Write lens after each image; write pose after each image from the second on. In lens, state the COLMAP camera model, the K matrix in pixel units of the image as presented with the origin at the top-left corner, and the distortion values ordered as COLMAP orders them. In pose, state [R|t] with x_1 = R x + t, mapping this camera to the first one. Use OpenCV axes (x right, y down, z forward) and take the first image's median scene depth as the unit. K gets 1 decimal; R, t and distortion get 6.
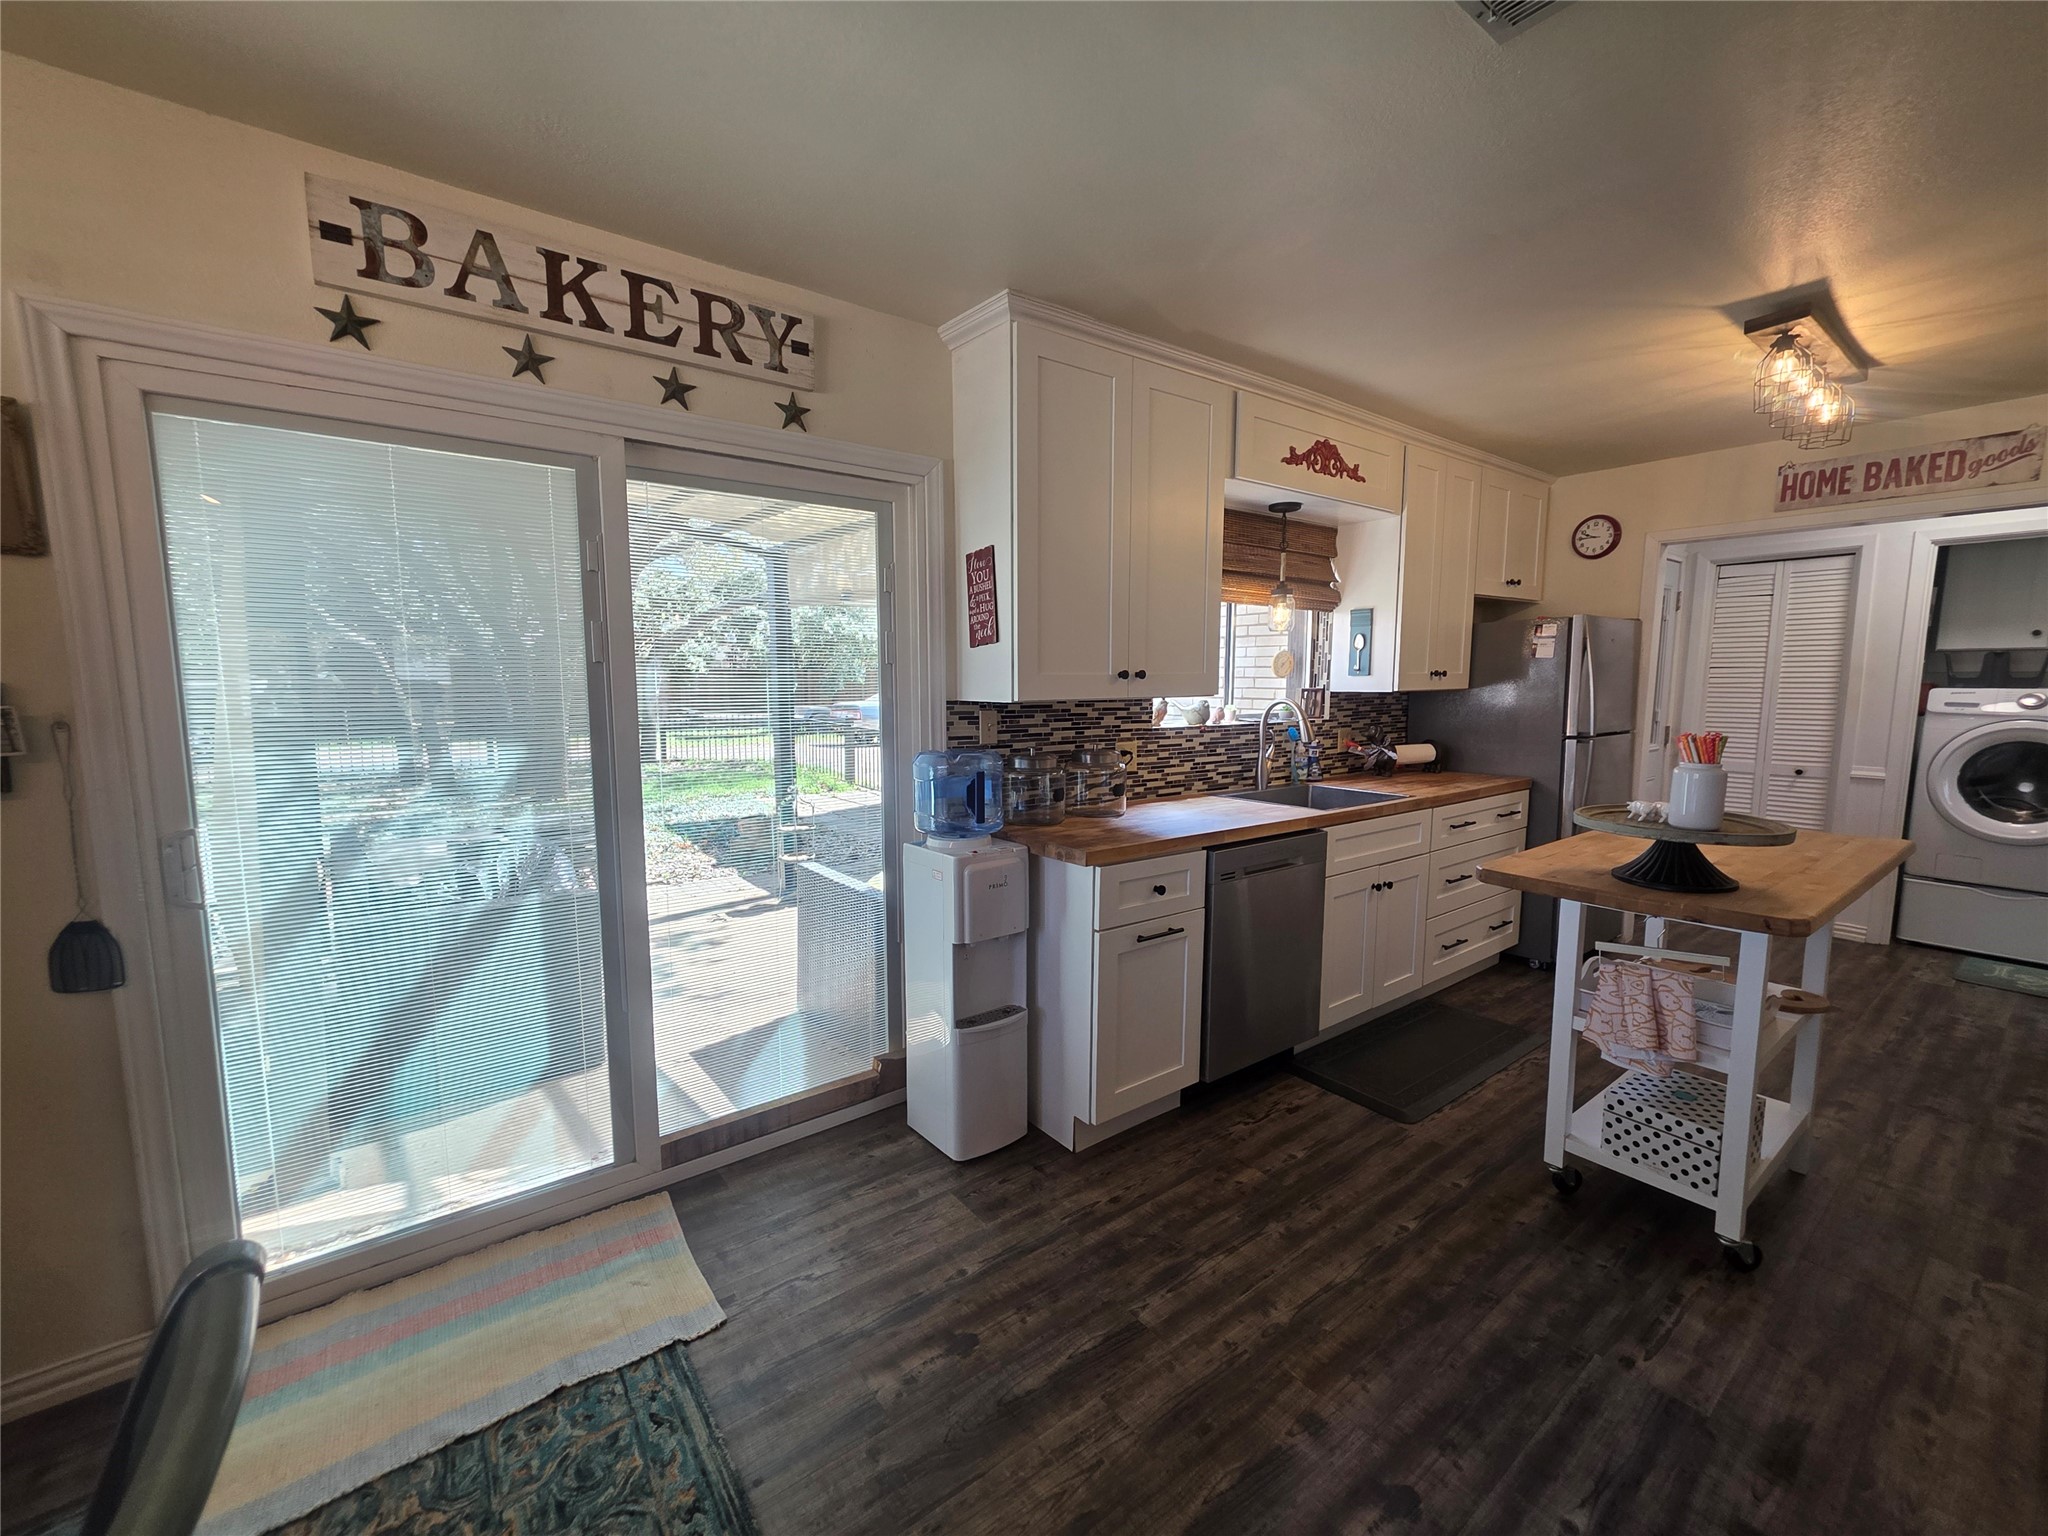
lens RADIAL K [[813.4, 0, 1000.1], [0, 813.4, 774.3], [0, 0, 1]] dist [0.000470, 0.000623]
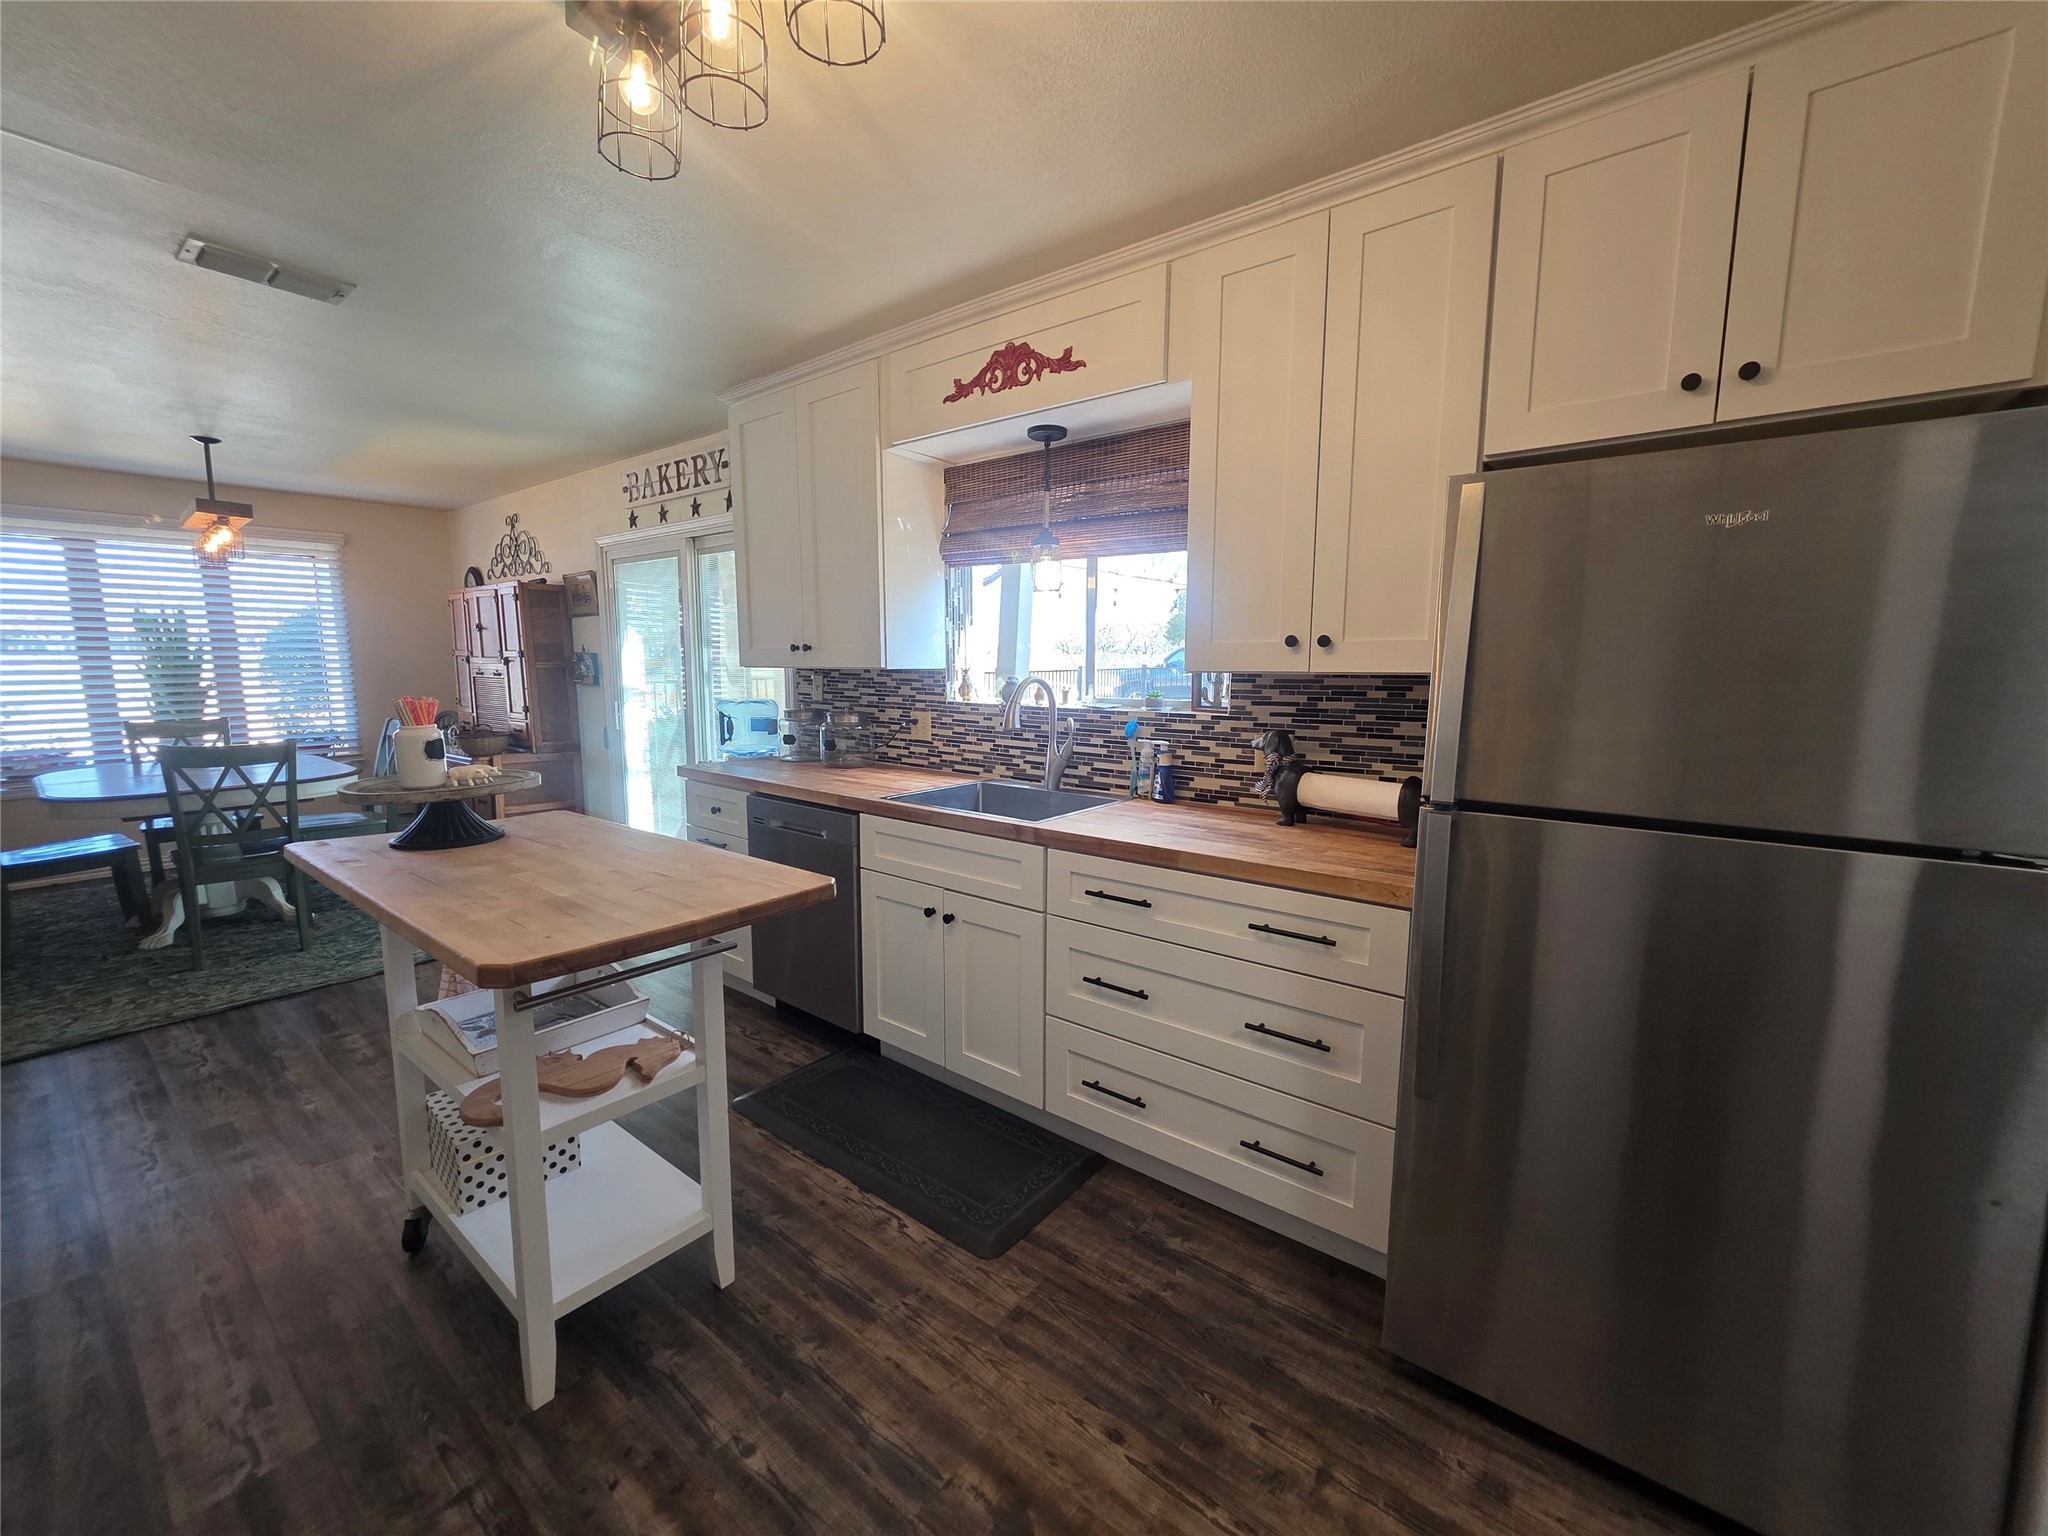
lens RADIAL K [[813.4, 0, 1024.9], [0, 813.4, 753.9], [0, 0, 1]] dist [0.000470, 0.000623]
pose [[0.274475, 0.116343, -0.954530, 1.832941], [-0.115035, 0.989498, 0.087526, -0.142238], [0.954689, 0.085781, 0.284976, 1.268777]]
